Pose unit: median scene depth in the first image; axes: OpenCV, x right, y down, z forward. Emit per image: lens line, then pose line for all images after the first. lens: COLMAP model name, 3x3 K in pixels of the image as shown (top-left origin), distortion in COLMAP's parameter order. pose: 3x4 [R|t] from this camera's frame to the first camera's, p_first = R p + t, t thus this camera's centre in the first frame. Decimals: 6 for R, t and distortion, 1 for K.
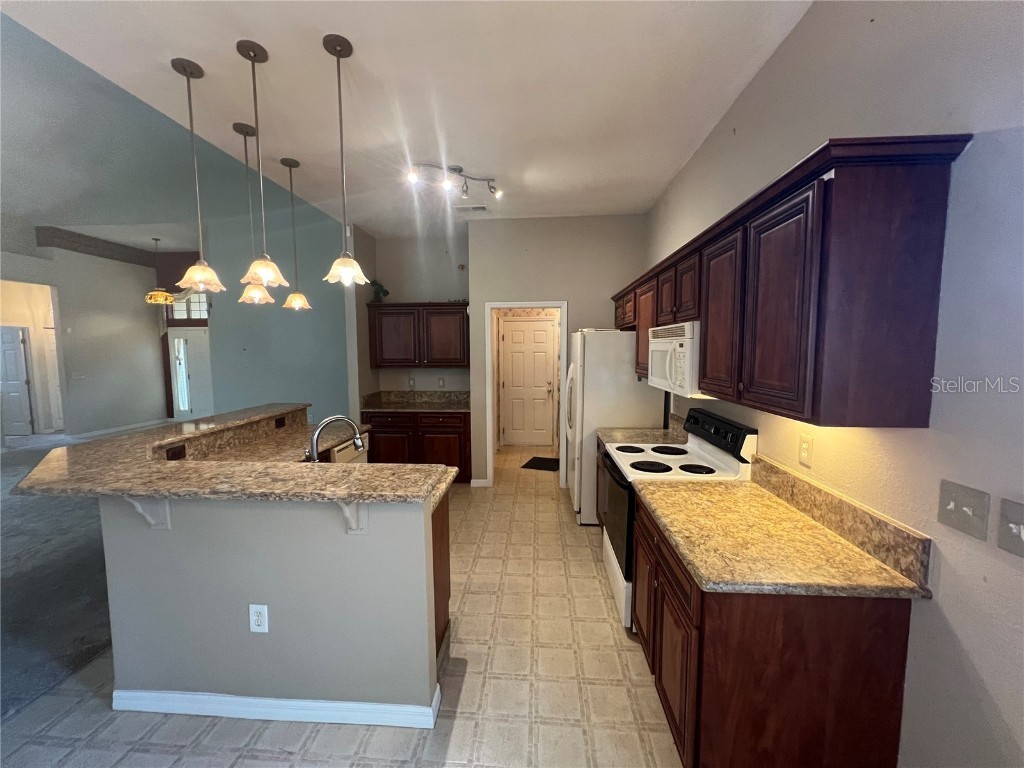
lens RADIAL K [[412.2, 0, 511.2], [0, 412.2, 384.9], [0, 0, 1]] dist [-0.001589, -0.000294]
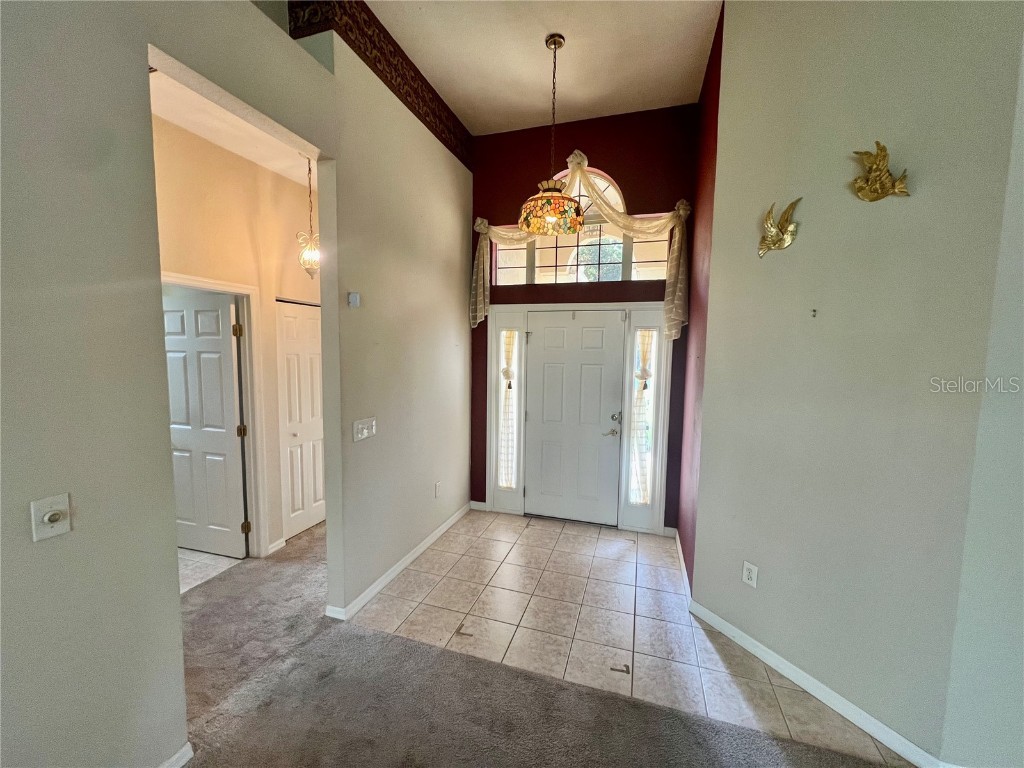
lens RADIAL K [[412.2, 0, 515.7], [0, 412.2, 383.7], [0, 0, 1]] dist [-0.001589, -0.000294]
pose [[0.963873, 0.035173, -0.264029, -0.680913], [-0.036876, 0.999319, -0.001493, -0.053642], [0.263797, 0.011176, 0.964514, 0.570827]]
